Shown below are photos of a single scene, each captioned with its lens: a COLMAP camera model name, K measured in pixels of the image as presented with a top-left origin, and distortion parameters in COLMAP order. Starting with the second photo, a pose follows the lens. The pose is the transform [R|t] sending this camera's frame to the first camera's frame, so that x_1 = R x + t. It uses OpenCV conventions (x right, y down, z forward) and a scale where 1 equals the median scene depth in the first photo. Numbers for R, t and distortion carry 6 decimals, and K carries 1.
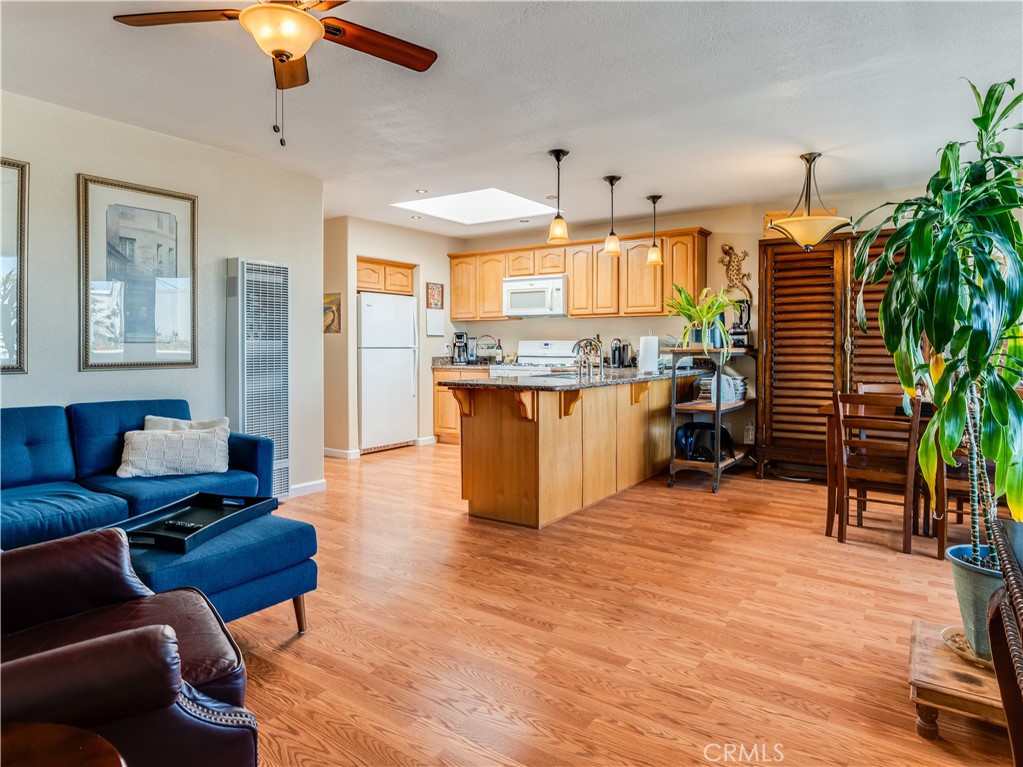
lens RADIAL K [[639.6, 0, 508.0], [0, 639.6, 391.3], [0, 0, 1]] dist [0.003323, 0.000684]
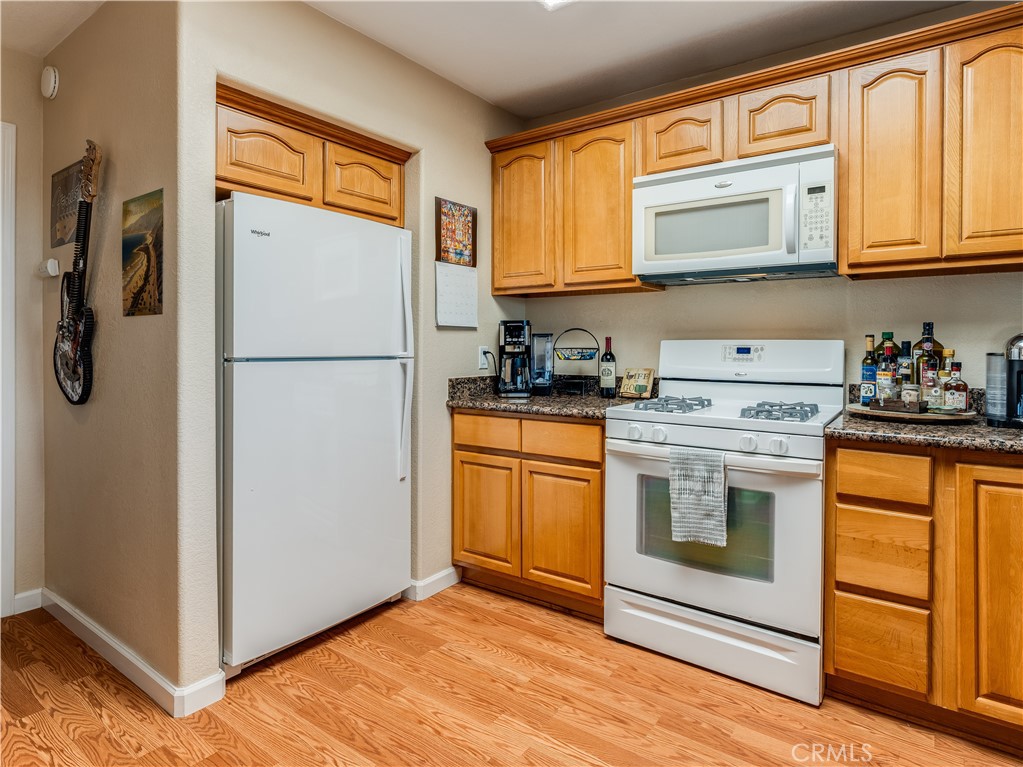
lens RADIAL K [[576.1, 0, 511.5], [0, 576.1, 373.4], [0, 0, 1]] dist [0.001326, -0.000610]
pose [[0.999733, 0.003755, -0.022798, -0.078324], [-0.004322, 0.999682, -0.024838, -0.054220], [0.022697, 0.024930, 0.999432, 0.706404]]
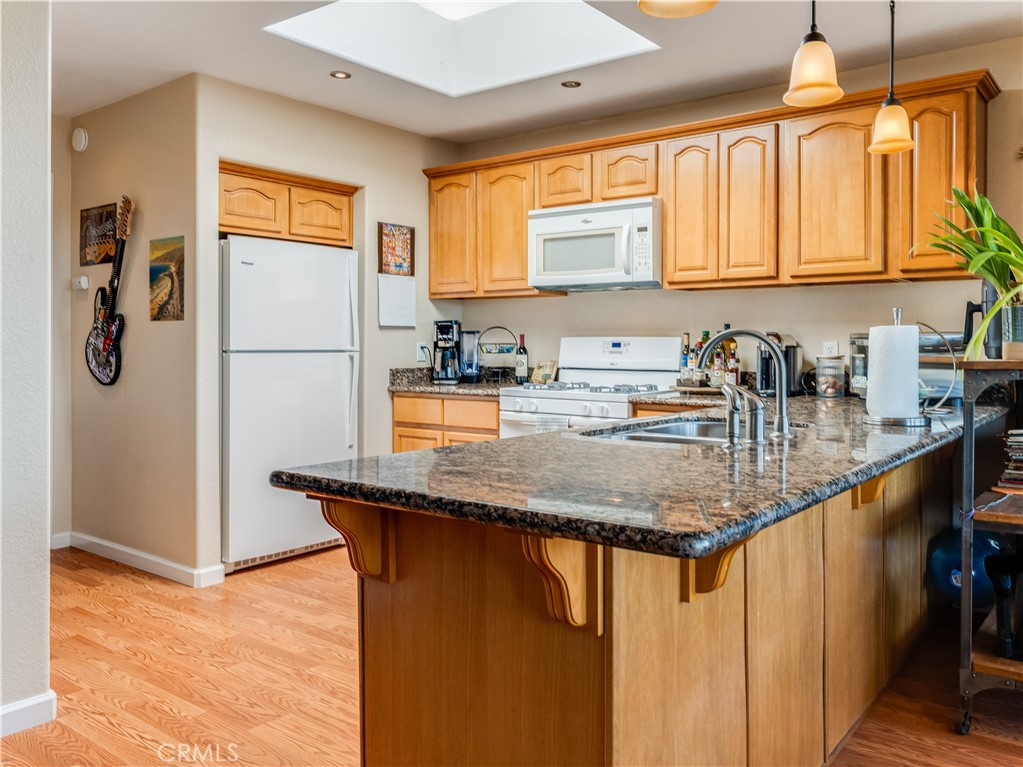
lens RADIAL K [[817.8, 0, 512.6], [0, 817.8, 384.3], [0, 0, 1]] dist [0.012909, -0.001212]
pose [[0.998611, 0.004271, -0.052523, 0.014773], [-0.005392, 0.999760, -0.021224, -0.031569], [0.052419, 0.021478, 0.998394, 0.400592]]
